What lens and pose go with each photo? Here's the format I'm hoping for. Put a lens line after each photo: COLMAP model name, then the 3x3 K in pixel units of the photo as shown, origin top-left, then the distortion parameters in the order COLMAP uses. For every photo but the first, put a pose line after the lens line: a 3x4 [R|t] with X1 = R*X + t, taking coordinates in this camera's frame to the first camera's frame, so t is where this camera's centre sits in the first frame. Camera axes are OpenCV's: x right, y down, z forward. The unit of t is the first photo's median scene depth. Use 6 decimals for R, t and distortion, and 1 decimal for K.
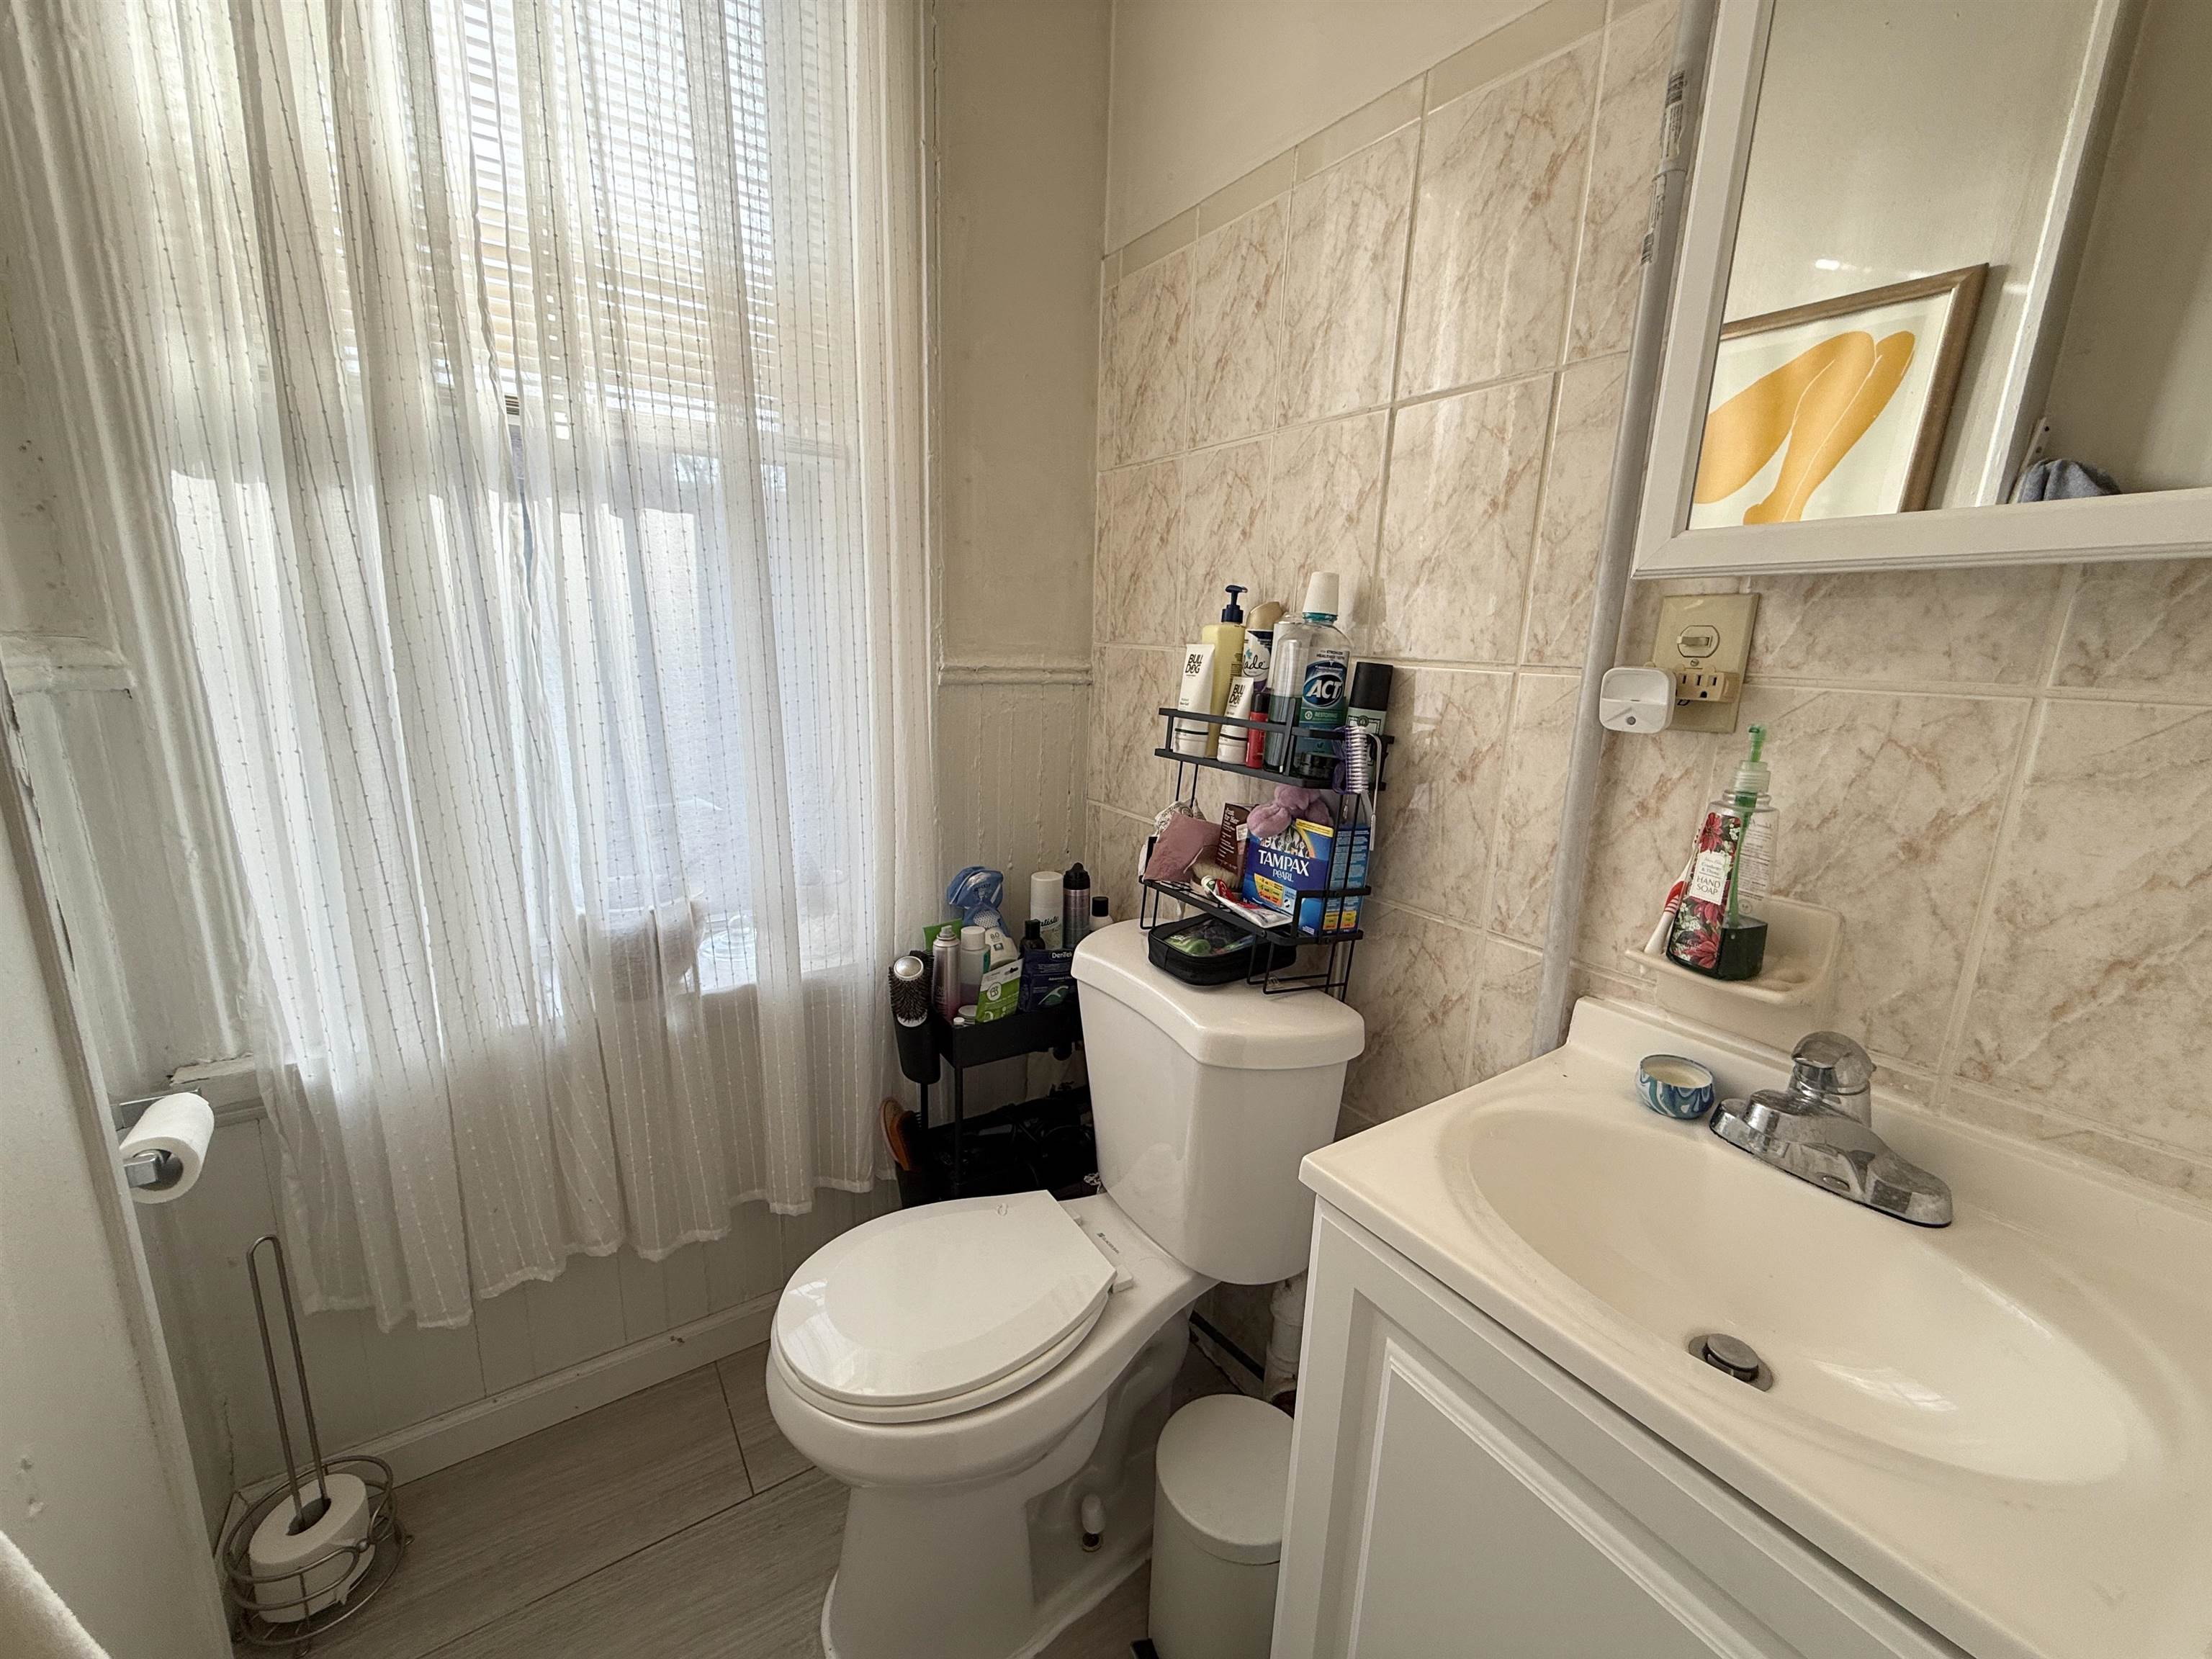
lens RADIAL K [[891.4, 0, 1092.2], [0, 891.4, 824.8], [0, 0, 1]] dist [-0.004582, -0.000073]
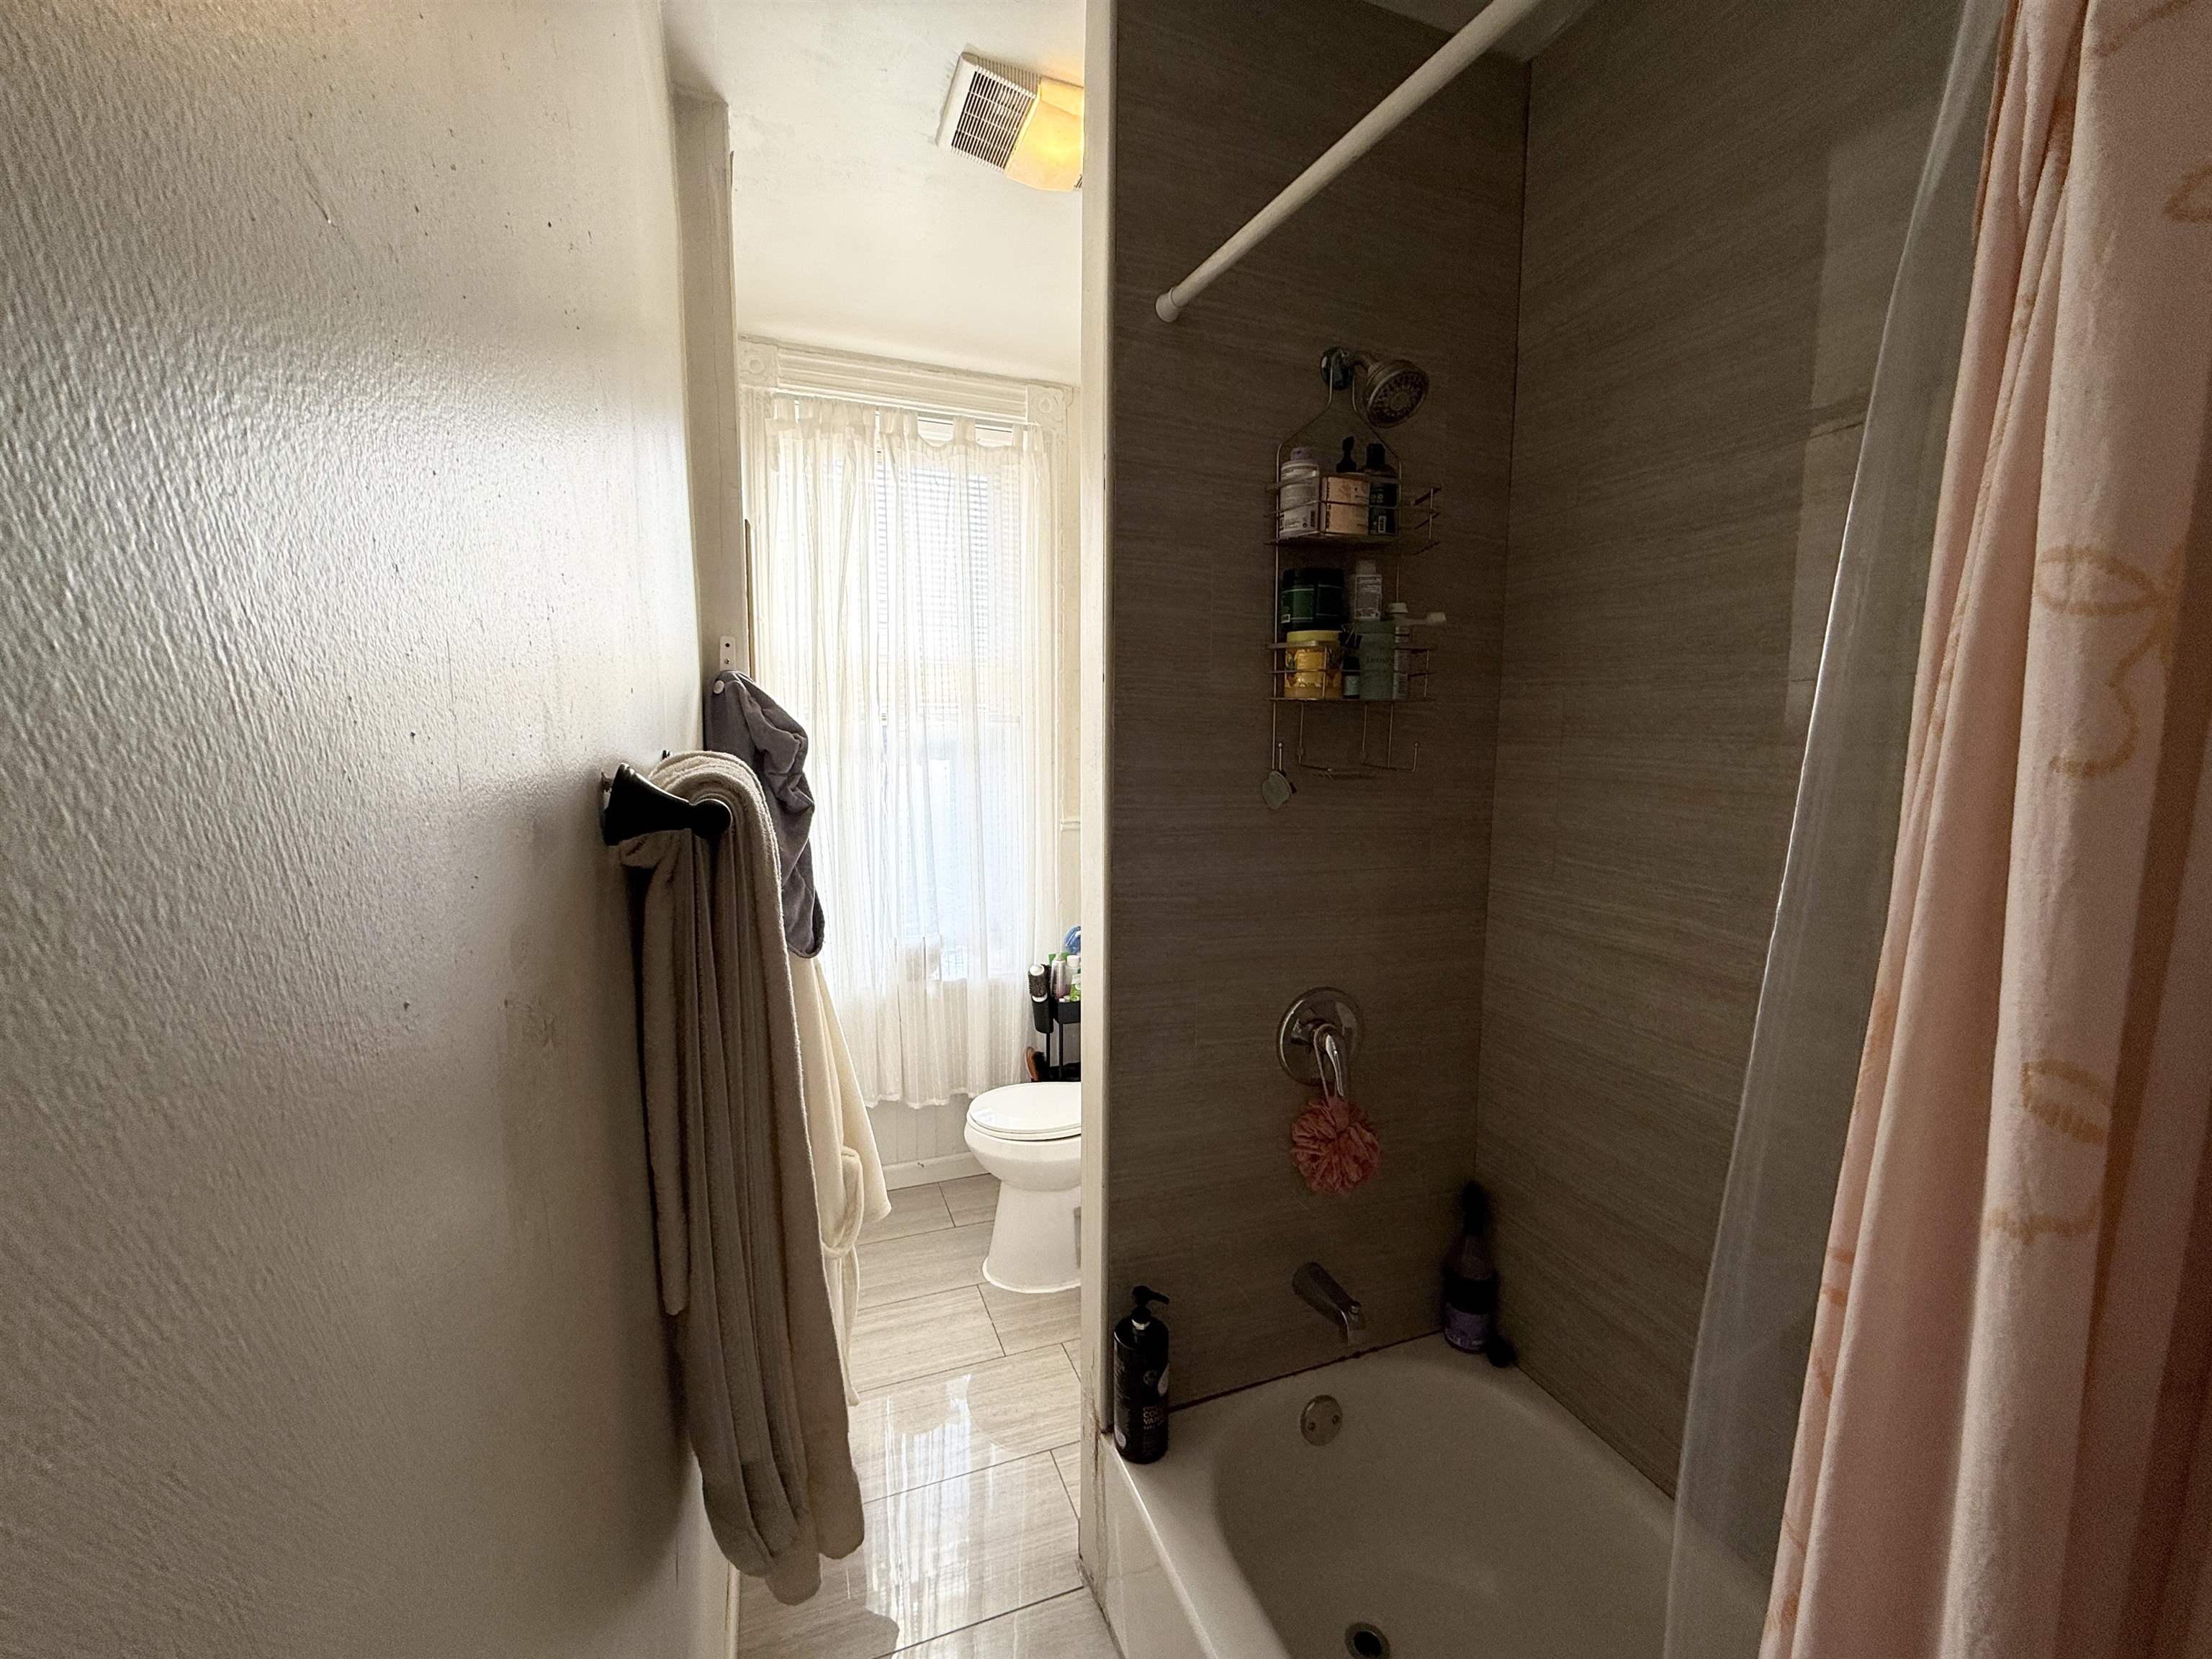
lens RADIAL K [[891.4, 0, 1108.4], [0, 891.4, 842.5], [0, 0, 1]] dist [-0.004582, -0.000073]
pose [[0.981845, 0.009418, -0.189450, 0.335745], [-0.026022, 0.996011, -0.085347, 0.035140], [0.187891, 0.088727, 0.978174, -0.997369]]
